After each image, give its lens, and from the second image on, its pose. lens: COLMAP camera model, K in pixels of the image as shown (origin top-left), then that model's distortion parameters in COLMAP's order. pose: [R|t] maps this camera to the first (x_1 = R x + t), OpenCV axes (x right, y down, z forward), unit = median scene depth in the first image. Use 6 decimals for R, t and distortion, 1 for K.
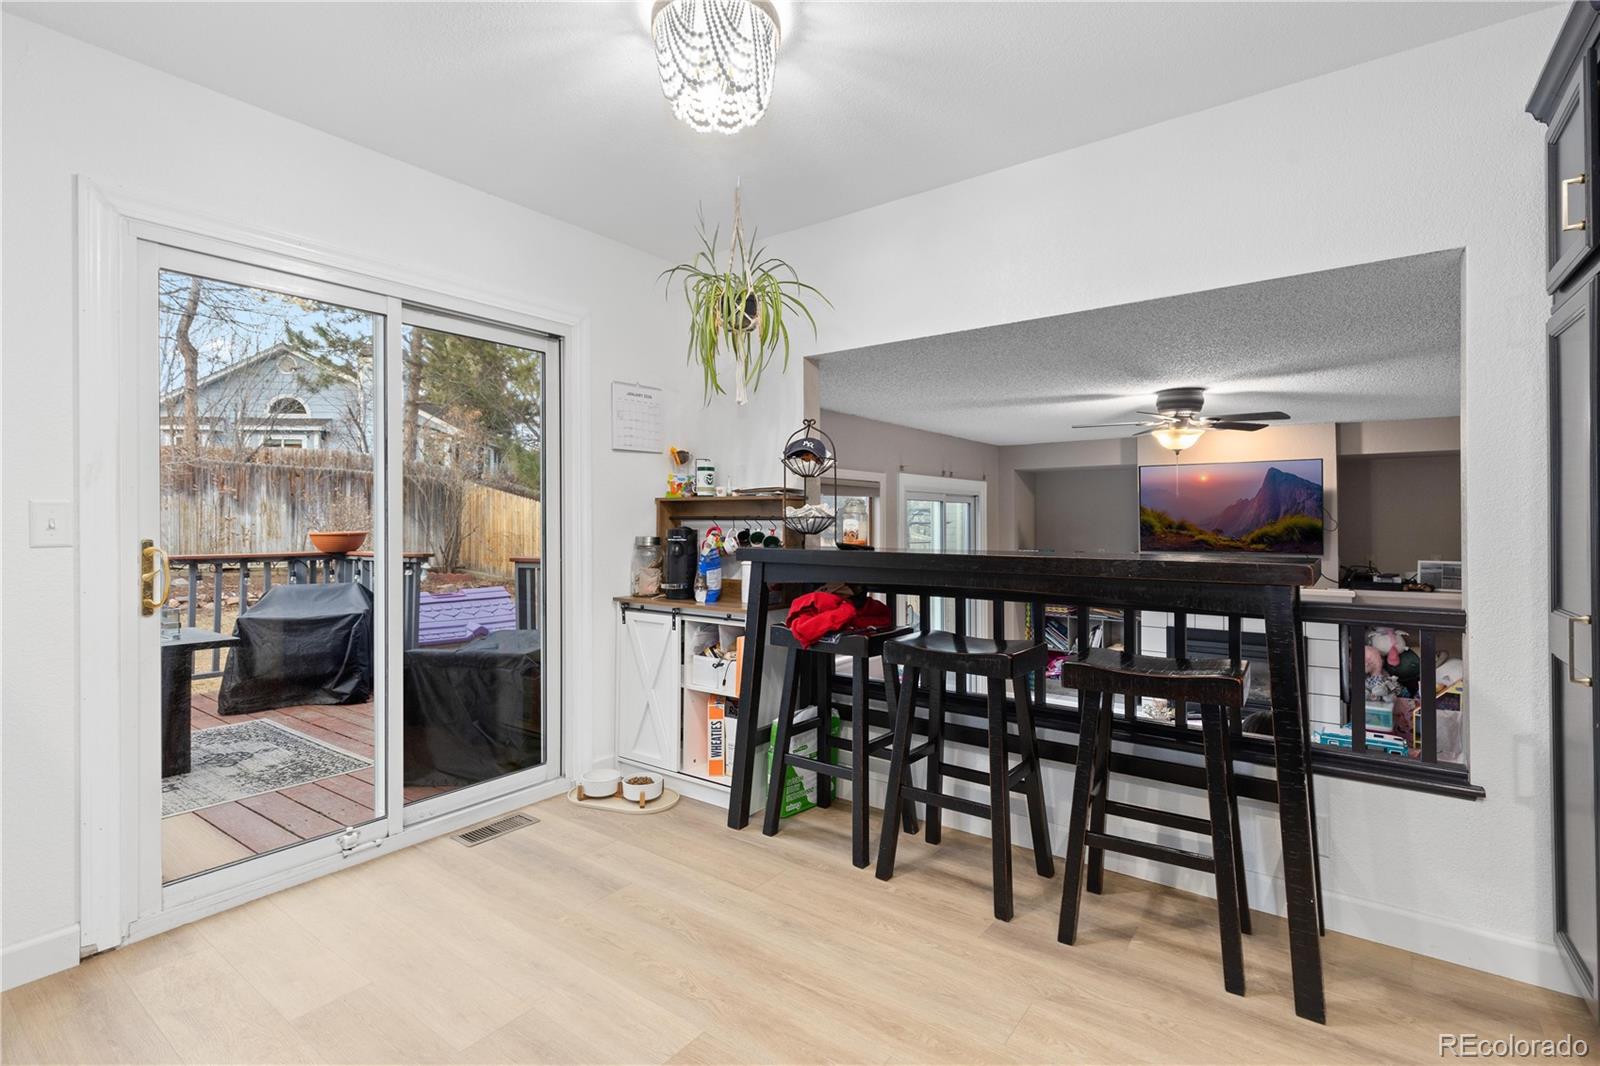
lens RADIAL K [[725.1, 0, 795.2], [0, 725.1, 531.6], [0, 0, 1]] dist [0.007206, -0.001011]
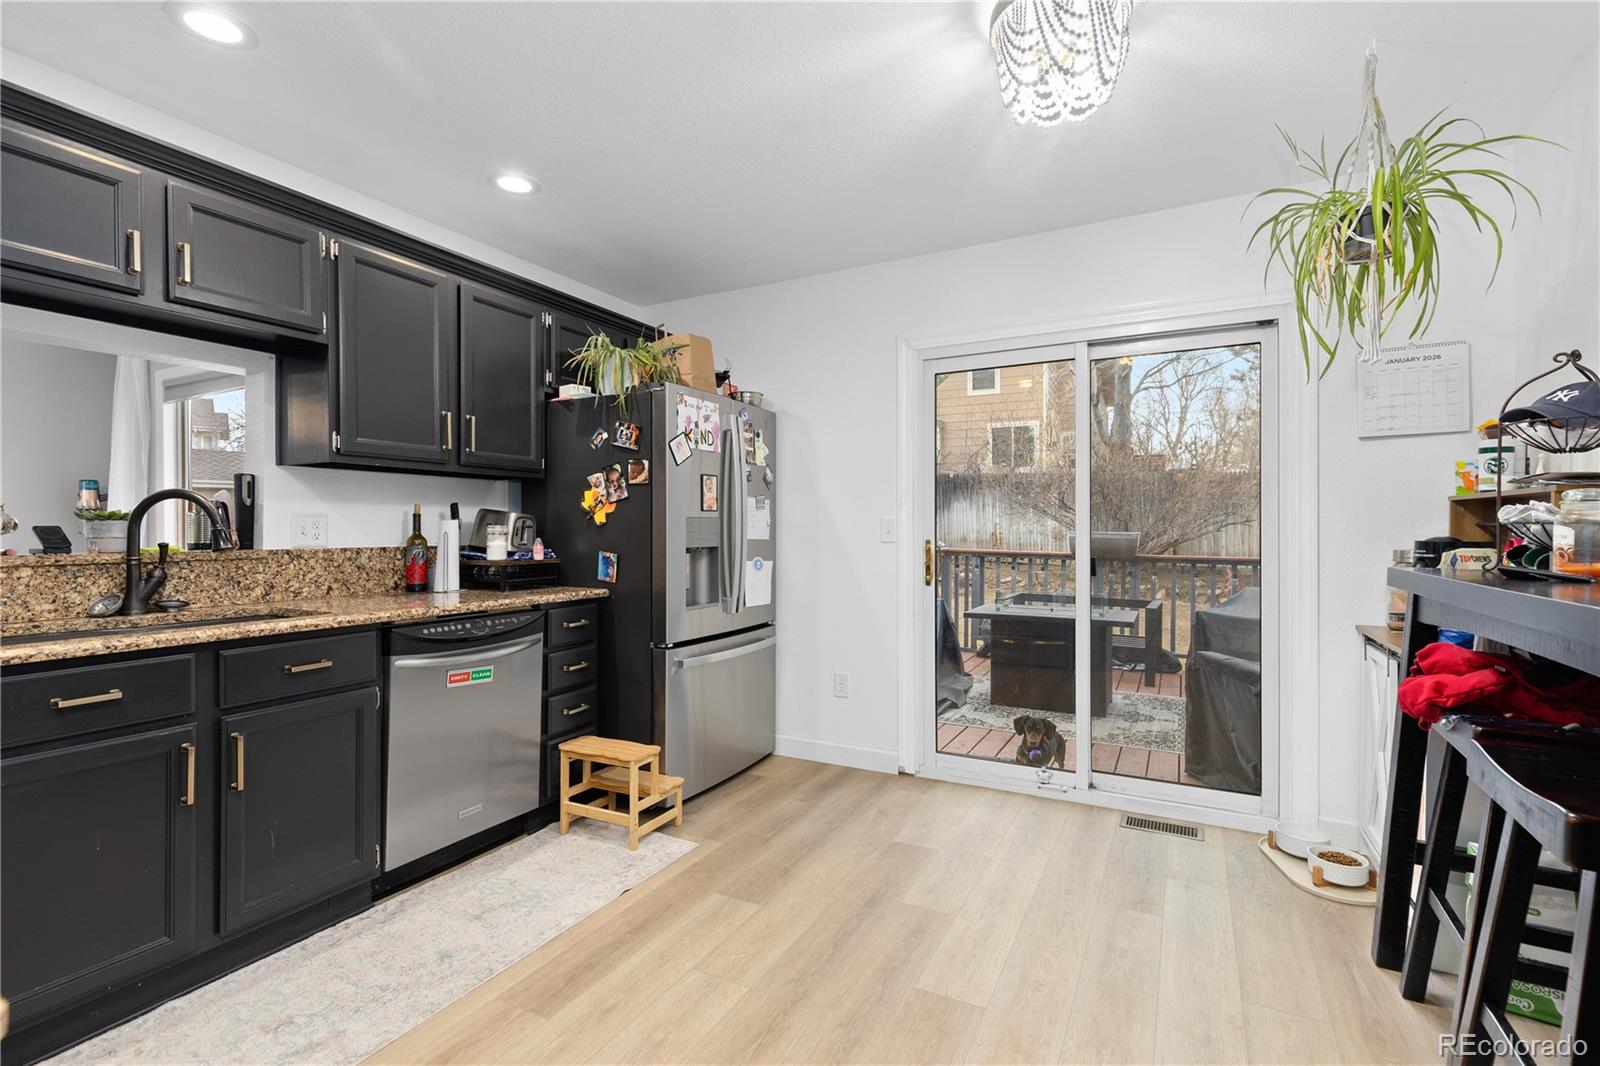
lens RADIAL K [[728.0, 0, 806.3], [0, 728.0, 542.1], [0, 0, 1]] dist [-0.001474, -0.000452]
pose [[0.172214, 0.020909, -0.984838, 0.572147], [-0.014467, 0.999721, 0.018695, -0.008142], [0.984953, 0.011028, 0.172468, 0.361193]]
